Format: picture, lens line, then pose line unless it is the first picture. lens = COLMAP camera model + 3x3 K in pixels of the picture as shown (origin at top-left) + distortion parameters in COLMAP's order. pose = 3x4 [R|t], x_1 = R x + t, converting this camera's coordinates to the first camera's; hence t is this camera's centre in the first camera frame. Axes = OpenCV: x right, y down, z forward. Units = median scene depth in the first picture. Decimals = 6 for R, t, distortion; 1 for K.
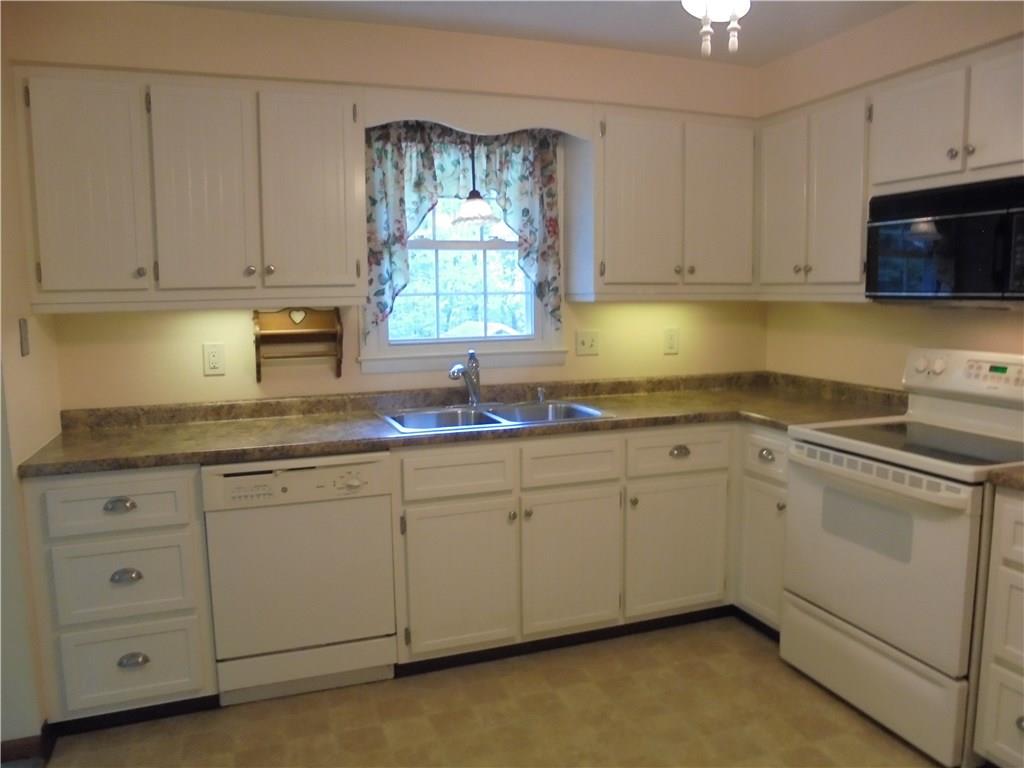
lens RADIAL K [[785.0, 0, 513.7], [0, 785.0, 393.1], [0, 0, 1]] dist [-0.089190, 0.030326]
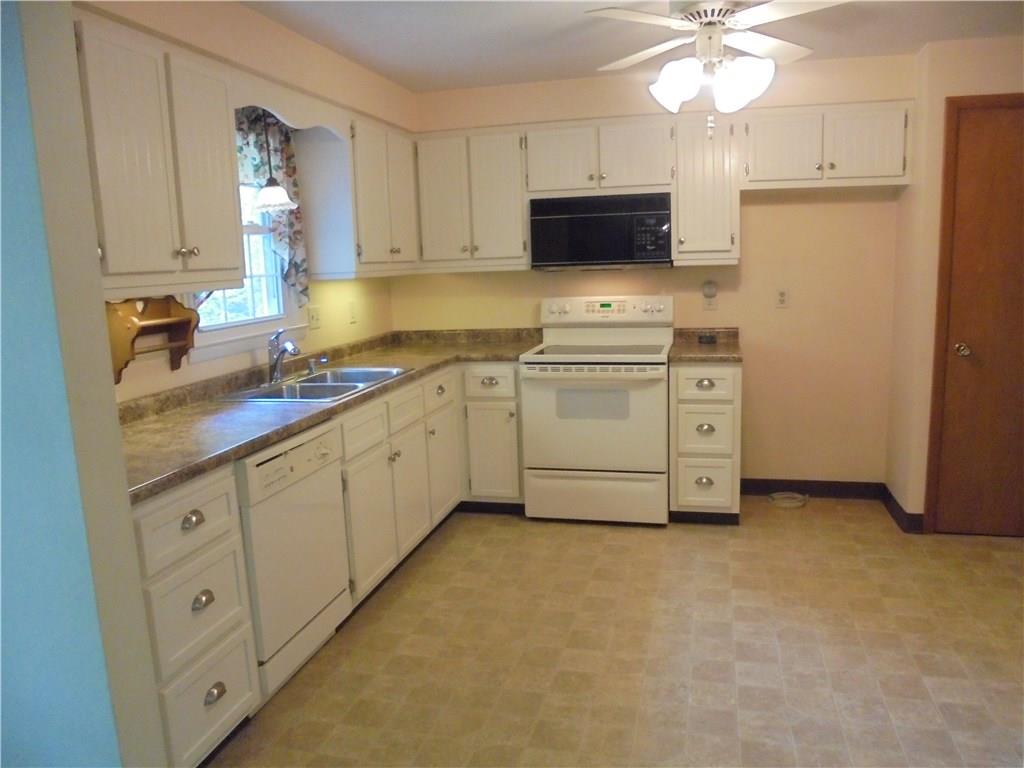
lens RADIAL K [[785.0, 0, 516.4], [0, 785.0, 385.8], [0, 0, 1]] dist [-0.089190, 0.030326]
pose [[0.563368, -0.145496, 0.813294, -0.830261], [0.140219, 0.986929, 0.079429, -0.019096], [-0.814220, 0.069291, 0.576406, 0.153217]]
